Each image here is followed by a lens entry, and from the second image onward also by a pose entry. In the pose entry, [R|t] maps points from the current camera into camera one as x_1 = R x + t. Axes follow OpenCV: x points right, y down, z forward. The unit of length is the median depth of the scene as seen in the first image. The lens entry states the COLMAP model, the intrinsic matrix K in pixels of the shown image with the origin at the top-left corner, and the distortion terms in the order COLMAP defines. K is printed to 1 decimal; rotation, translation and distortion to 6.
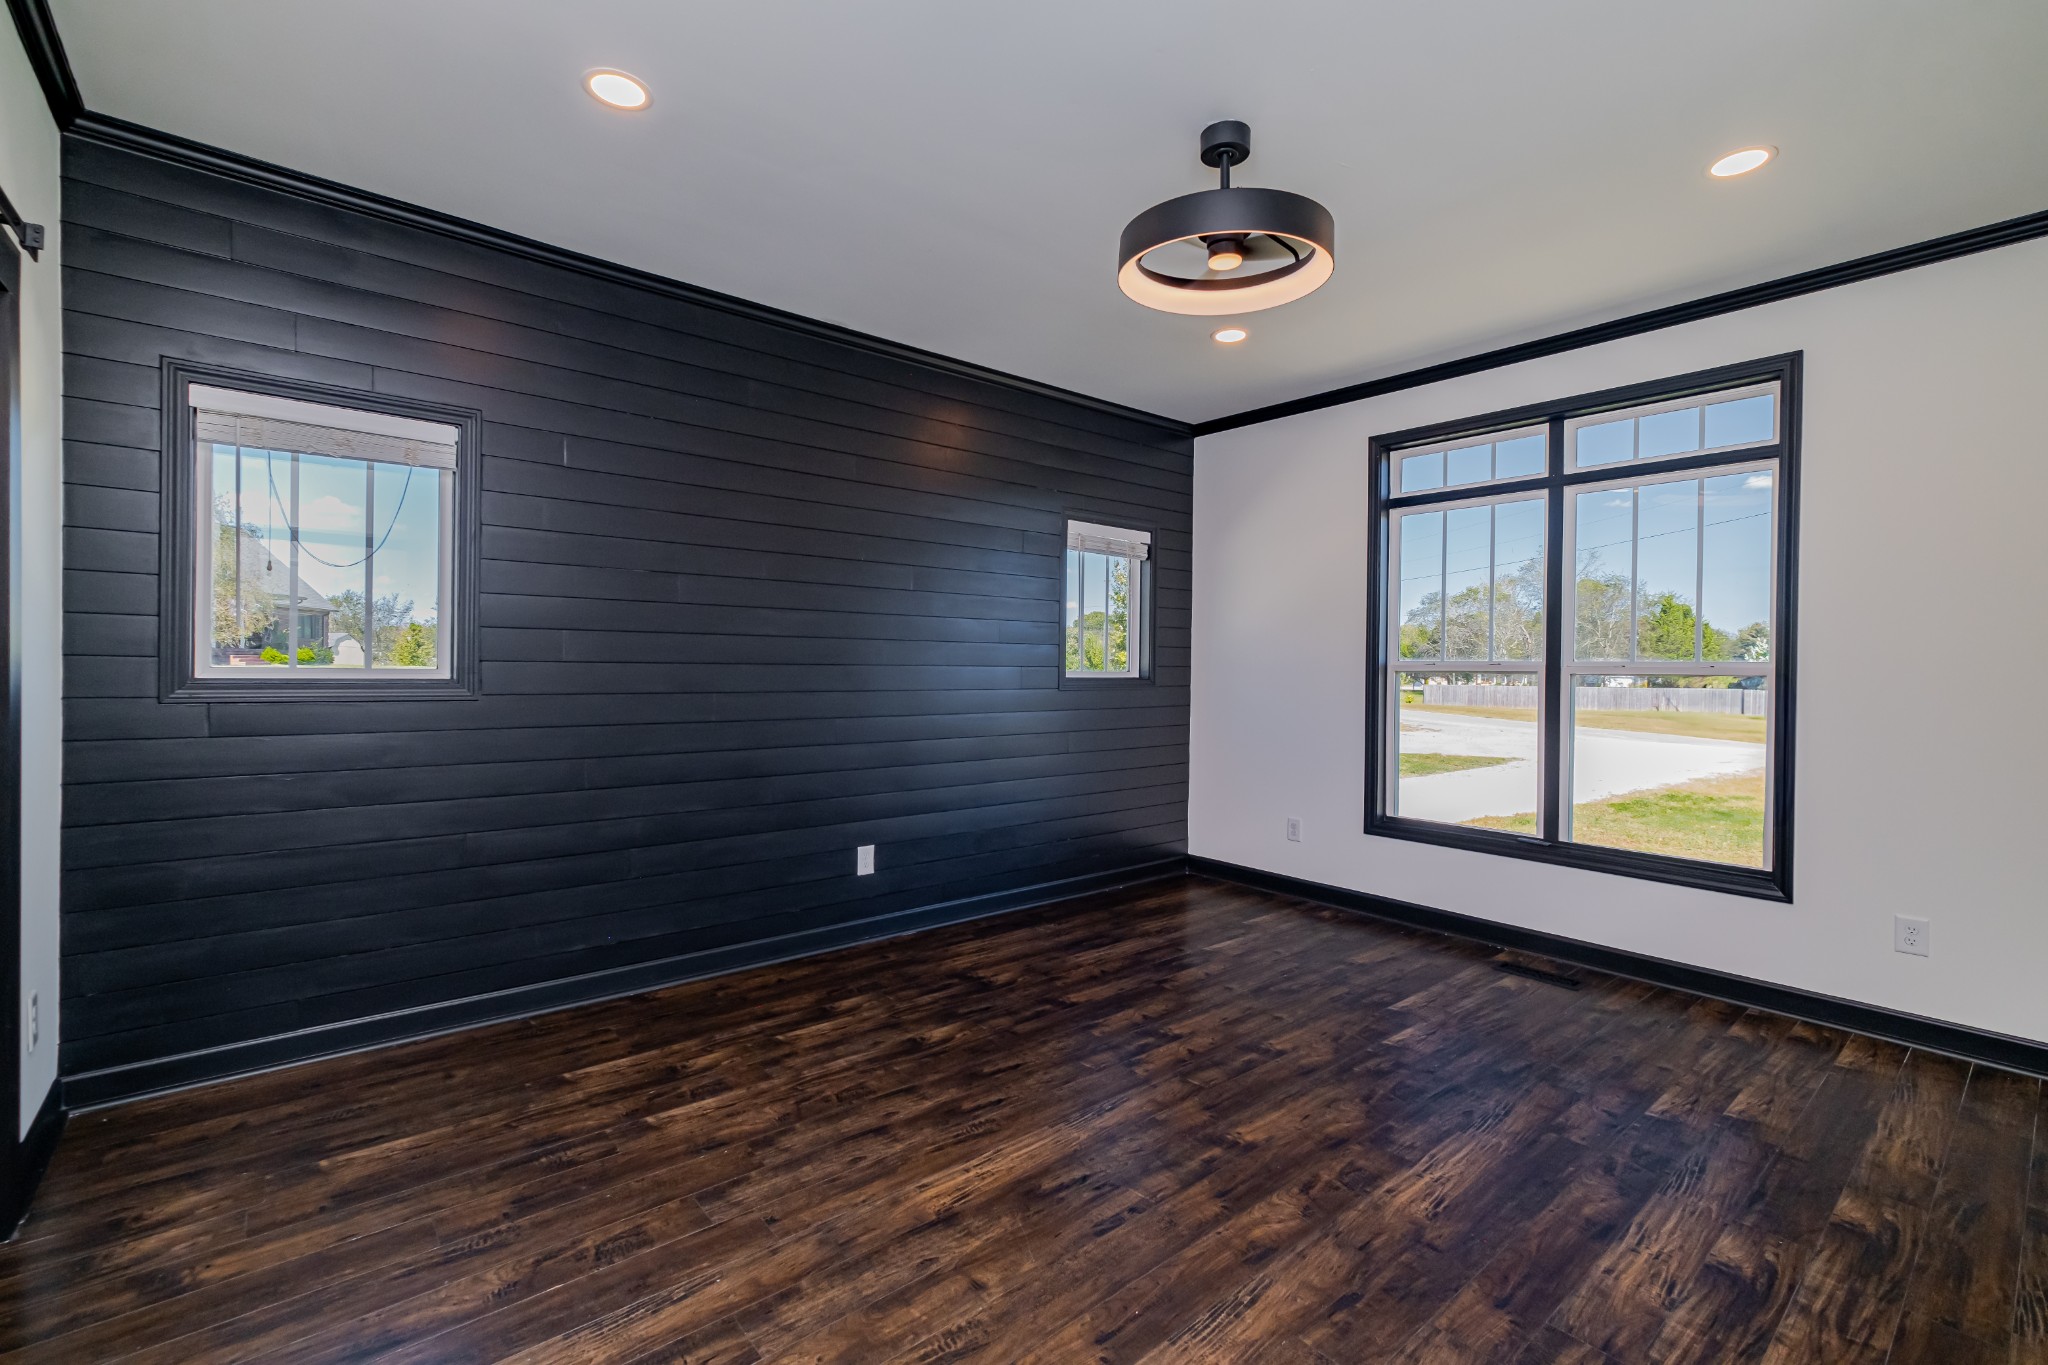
lens RADIAL K [[887.6, 0, 1021.4], [0, 887.6, 668.6], [0, 0, 1]] dist [0.000294, -0.000323]
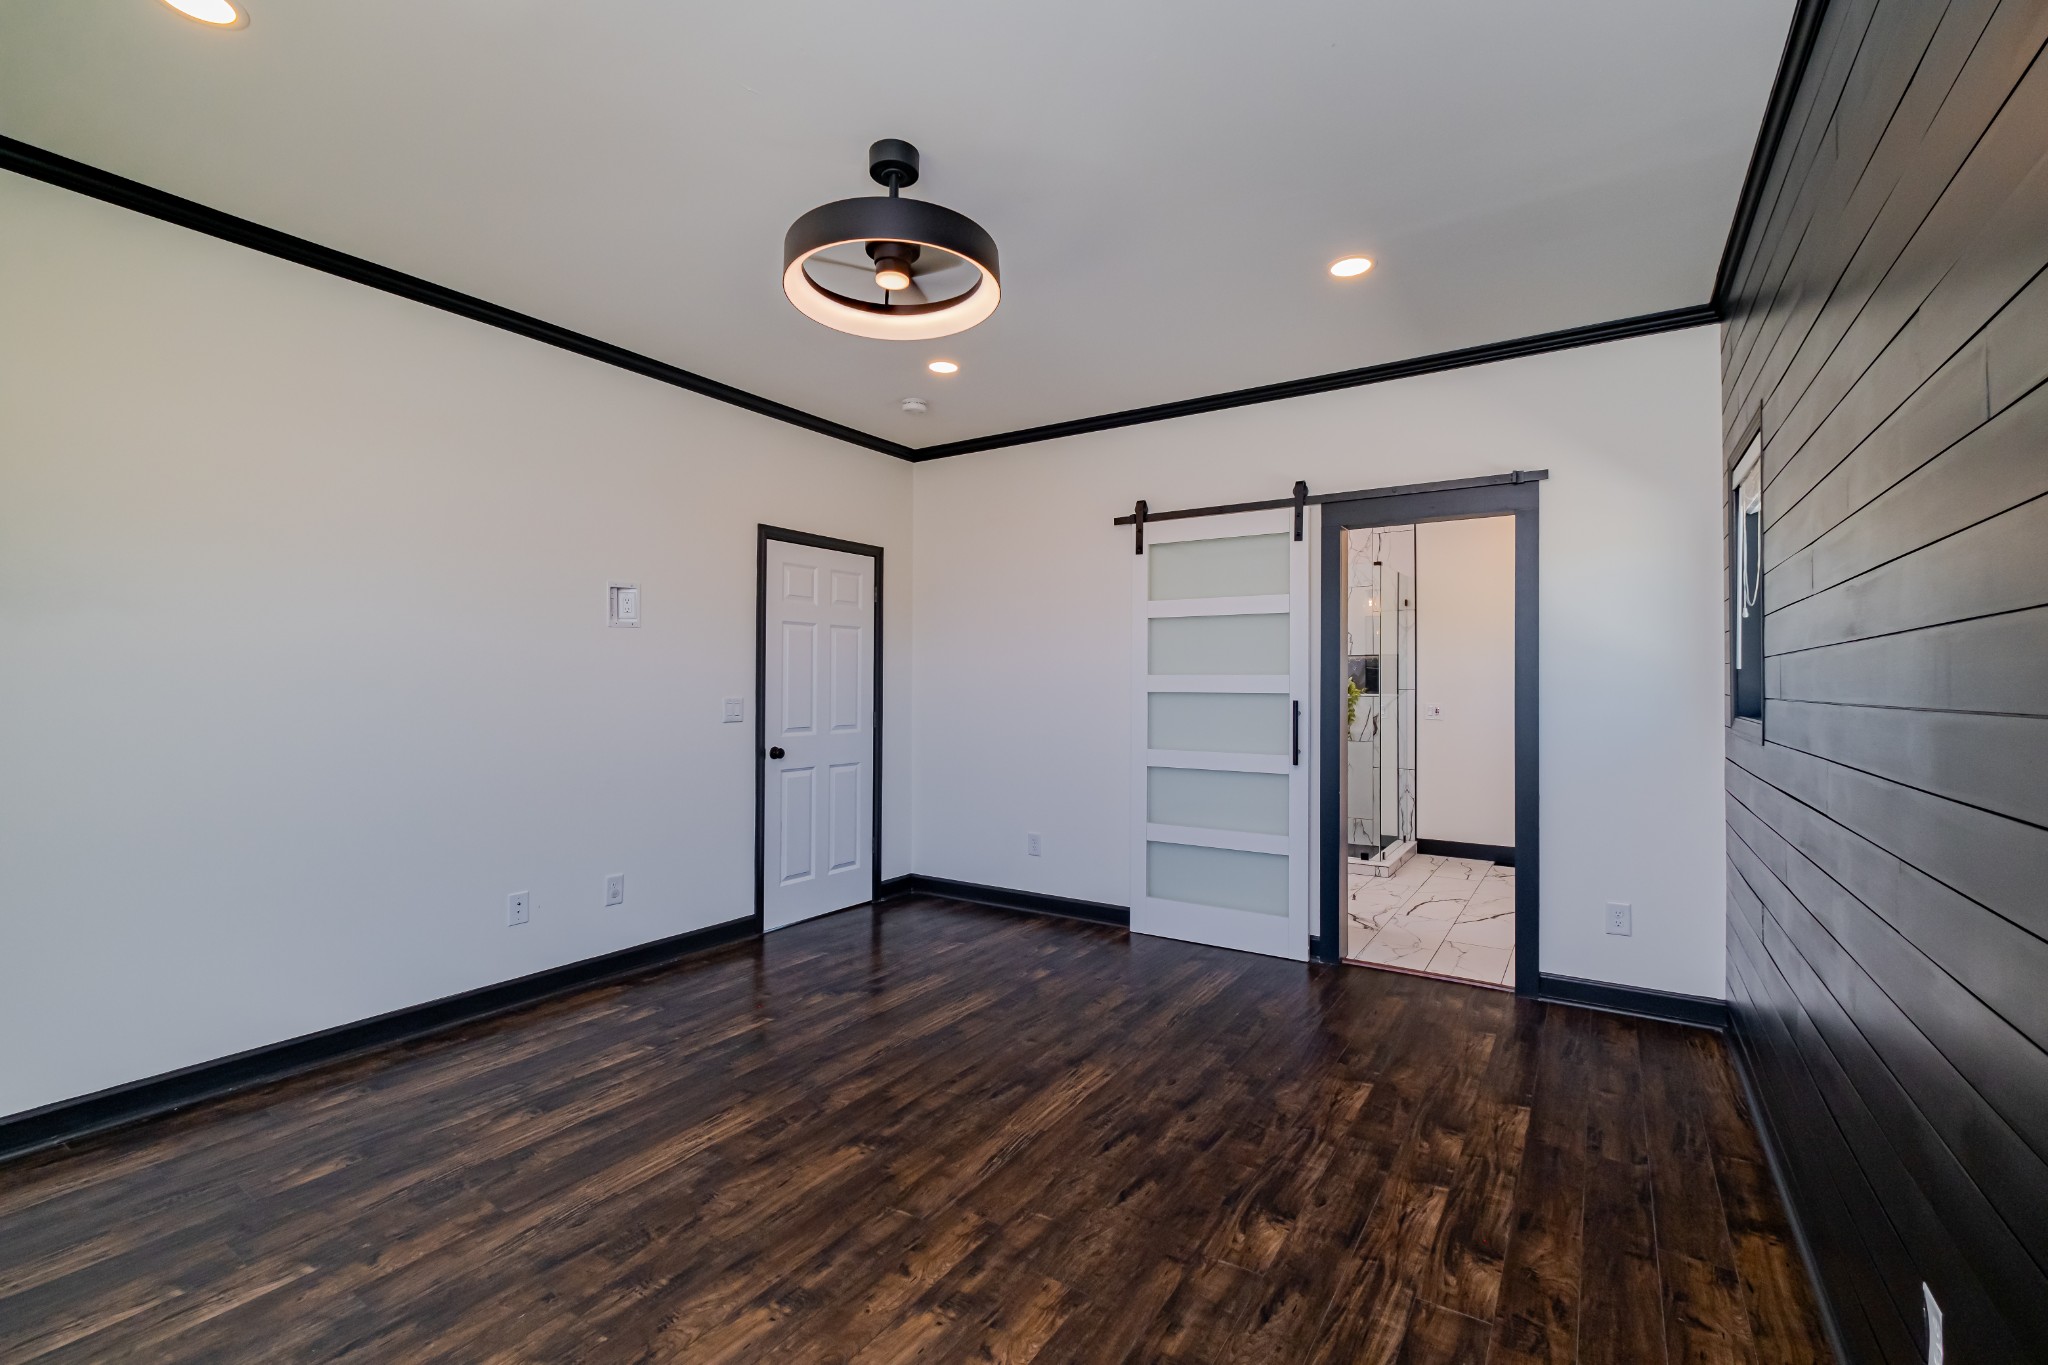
lens RADIAL K [[887.6, 0, 1023.1], [0, 887.6, 677.9], [0, 0, 1]] dist [0.000294, -0.000323]
pose [[-0.956220, -0.019107, -0.292026, 0.363156], [-0.018264, 0.999817, -0.005612, -0.014254], [0.292080, -0.000033, -0.956394, 1.953684]]
